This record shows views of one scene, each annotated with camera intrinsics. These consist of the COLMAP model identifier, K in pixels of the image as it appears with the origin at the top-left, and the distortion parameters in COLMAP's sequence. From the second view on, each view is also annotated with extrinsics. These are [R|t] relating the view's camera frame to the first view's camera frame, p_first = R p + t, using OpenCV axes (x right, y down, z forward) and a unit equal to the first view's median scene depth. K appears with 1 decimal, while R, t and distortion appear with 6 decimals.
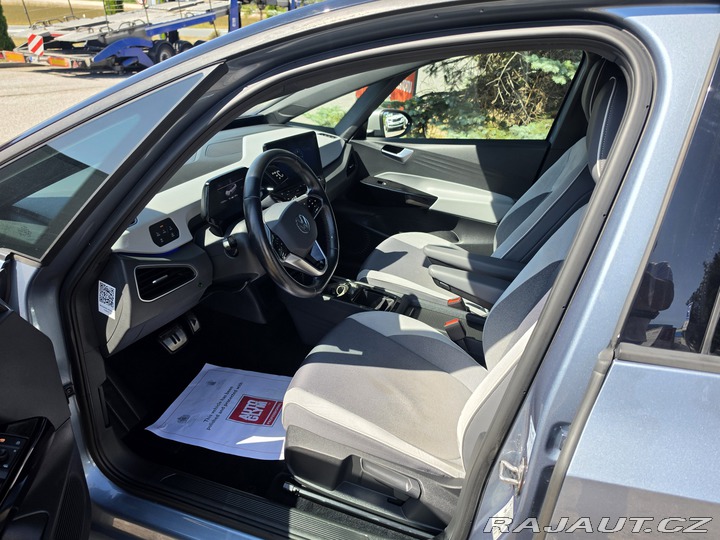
lens RADIAL K [[491.6, 0, 360.0], [0, 491.6, 270.0], [0, 0, 1]] dist [0.038329, -0.081758]
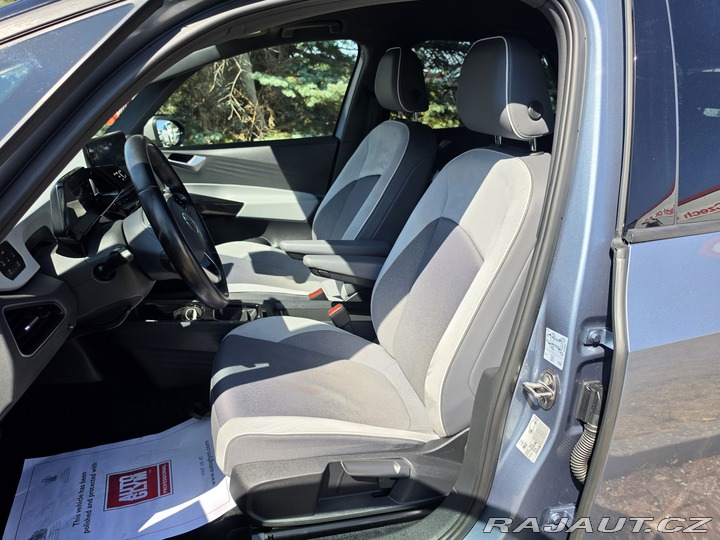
lens RADIAL K [[491.6, 0, 360.0], [0, 491.6, 270.0], [0, 0, 1]] dist [0.038329, -0.081758]
pose [[0.826378, -0.200275, 0.526297, -0.241695], [0.230414, 0.973056, 0.008493, 0.029029], [-0.513817, 0.114248, 0.850258, 0.120593]]
